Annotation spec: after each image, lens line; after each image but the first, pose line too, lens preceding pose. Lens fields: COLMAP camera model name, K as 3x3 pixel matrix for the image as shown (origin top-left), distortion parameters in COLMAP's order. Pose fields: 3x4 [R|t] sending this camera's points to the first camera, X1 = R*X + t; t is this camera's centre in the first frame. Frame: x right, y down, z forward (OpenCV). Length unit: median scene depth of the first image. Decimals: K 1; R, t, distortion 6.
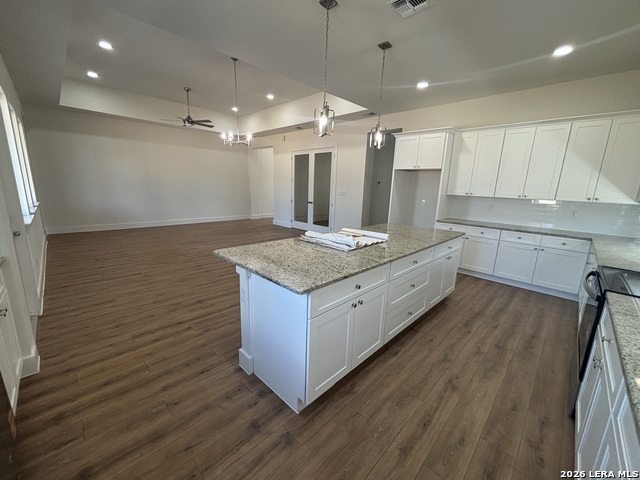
lens RADIAL K [[259.3, 0, 318.6], [0, 259.3, 240.3], [0, 0, 1]] dist [0.000040, -0.000328]
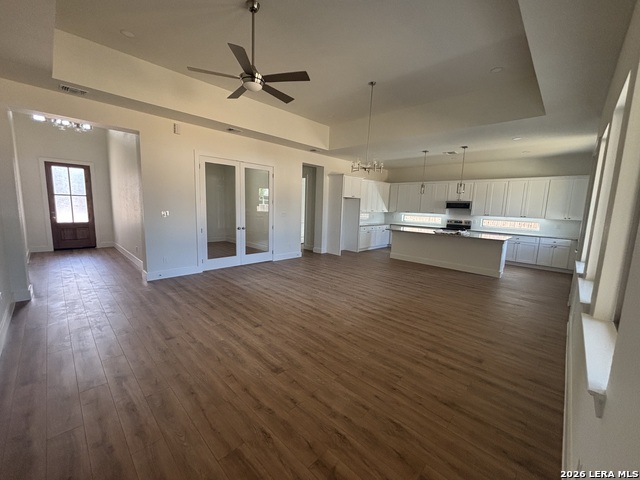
lens RADIAL K [[259.3, 0, 319.6], [0, 259.3, 240.3], [0, 0, 1]] dist [0.000040, -0.000328]
pose [[-0.011549, -0.169393, 0.985481, -0.929853], [0.175924, 0.969830, 0.168764, -0.231616], [-0.984336, 0.175319, 0.018600, 0.872724]]
